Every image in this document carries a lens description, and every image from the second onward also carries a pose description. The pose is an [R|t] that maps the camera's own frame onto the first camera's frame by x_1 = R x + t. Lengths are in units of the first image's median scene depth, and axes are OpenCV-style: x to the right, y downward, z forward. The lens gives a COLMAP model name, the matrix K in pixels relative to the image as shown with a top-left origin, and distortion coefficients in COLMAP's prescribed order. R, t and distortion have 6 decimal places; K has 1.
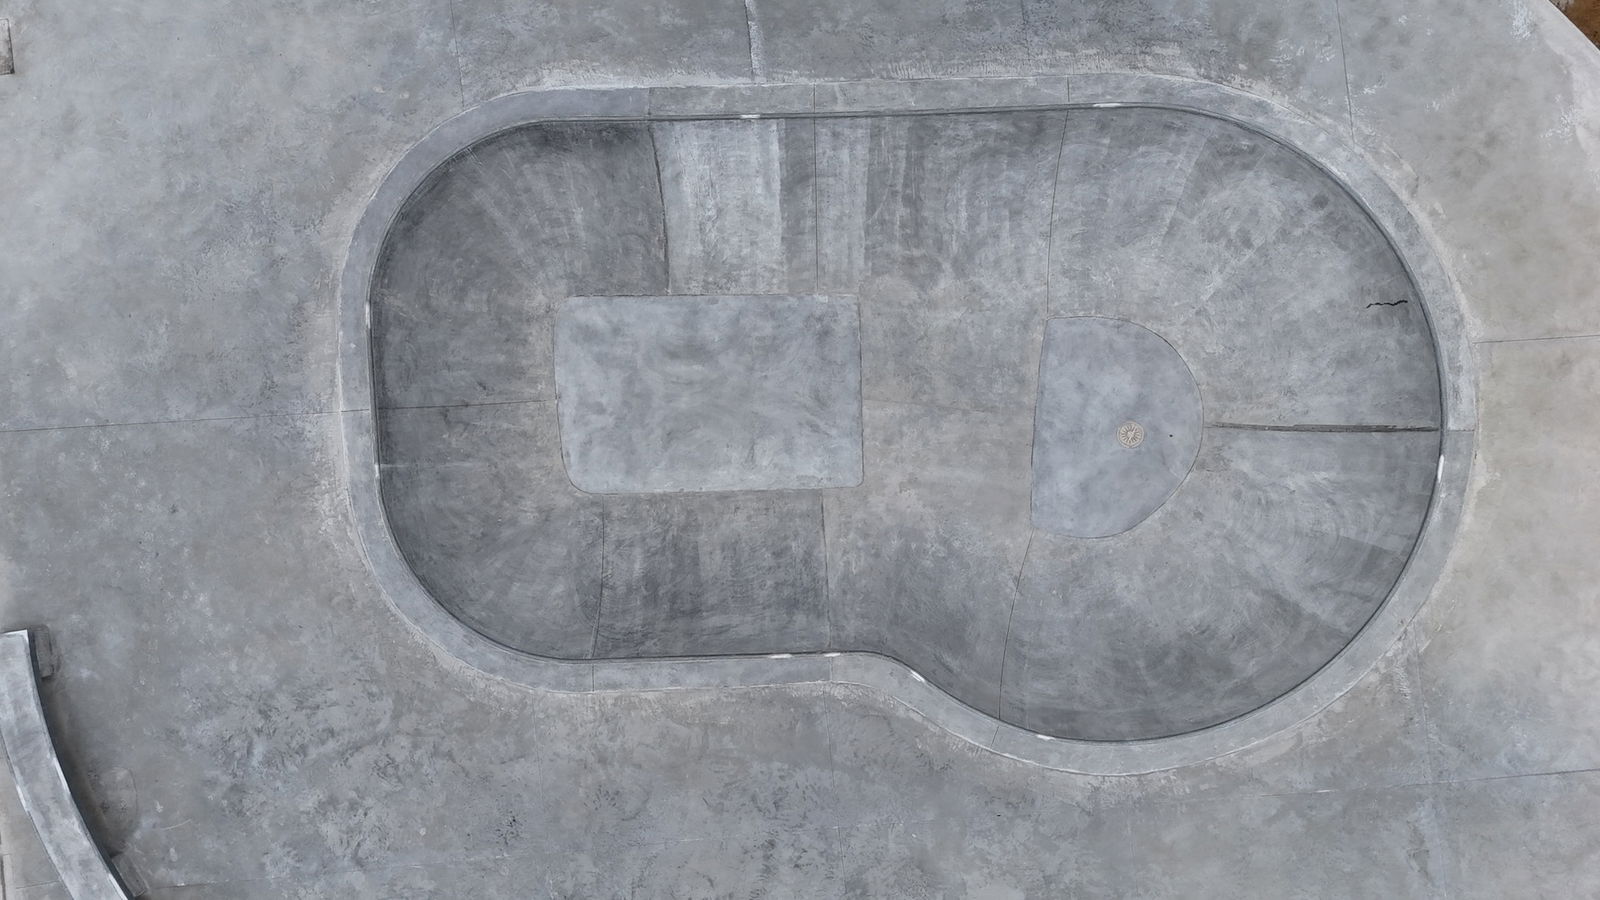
lens RADIAL K [[1169.1, 0, 800.0], [0, 1169.1, 450.0], [0, 0, 1]] dist [0.045080, -0.013631]
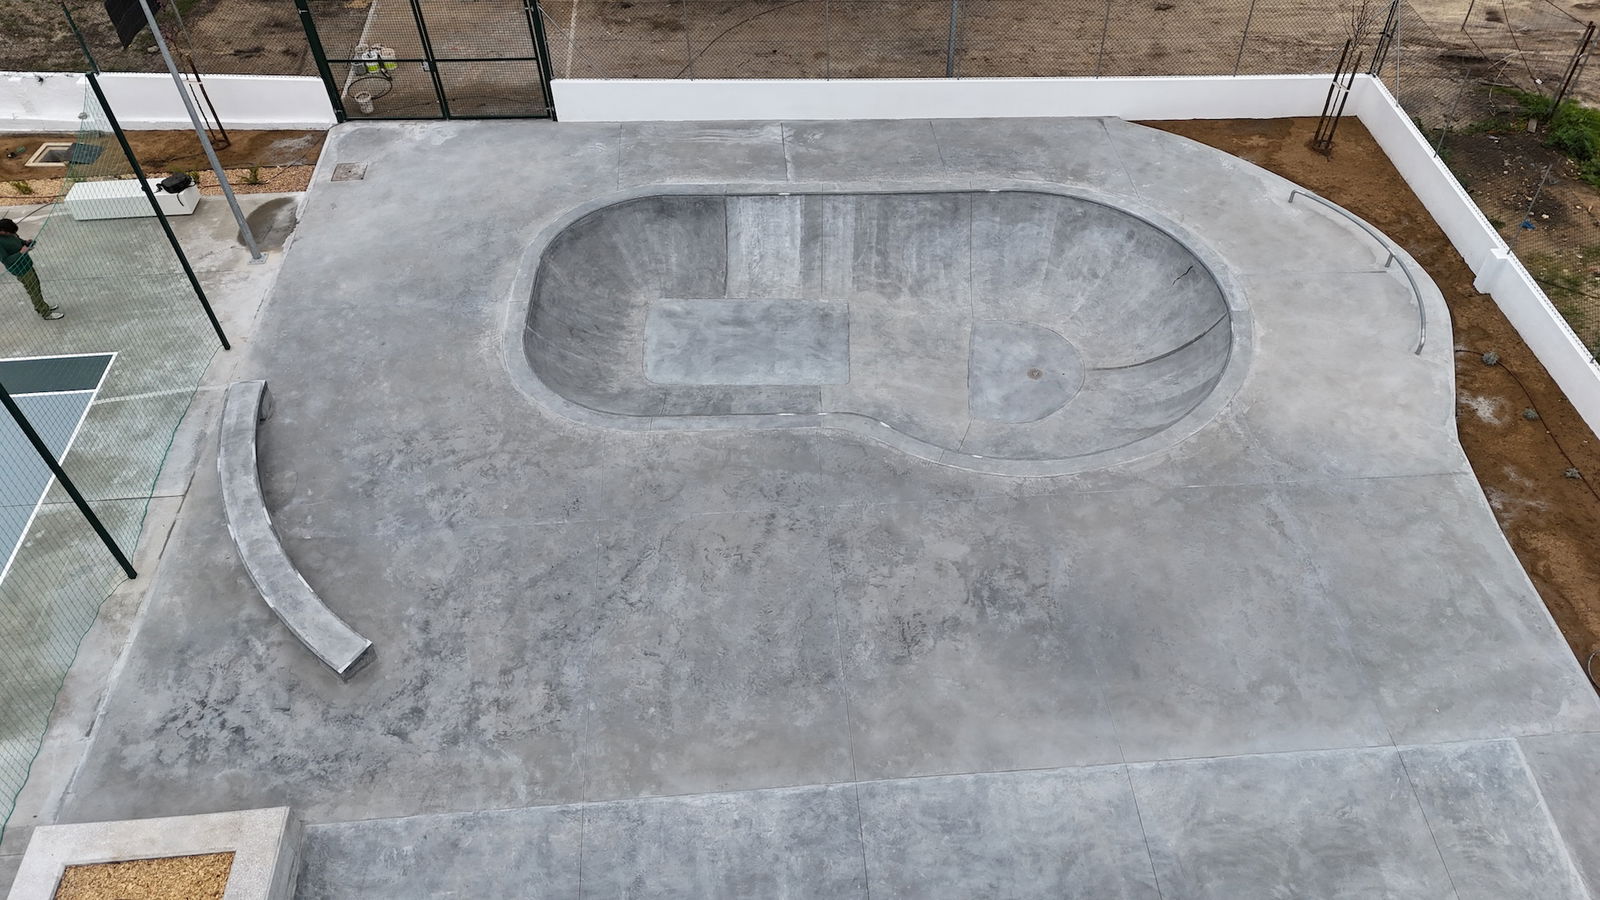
lens RADIAL K [[1169.2, 0, 800.0], [0, 1169.2, 450.0], [0, 0, 1]] dist [0.086535, -0.083805]
pose [[0.999100, 0.029349, -0.030640, 0.042654], [-0.042363, 0.729958, -0.682178, 1.140548], [0.002344, 0.682862, 0.730544, 0.009398]]
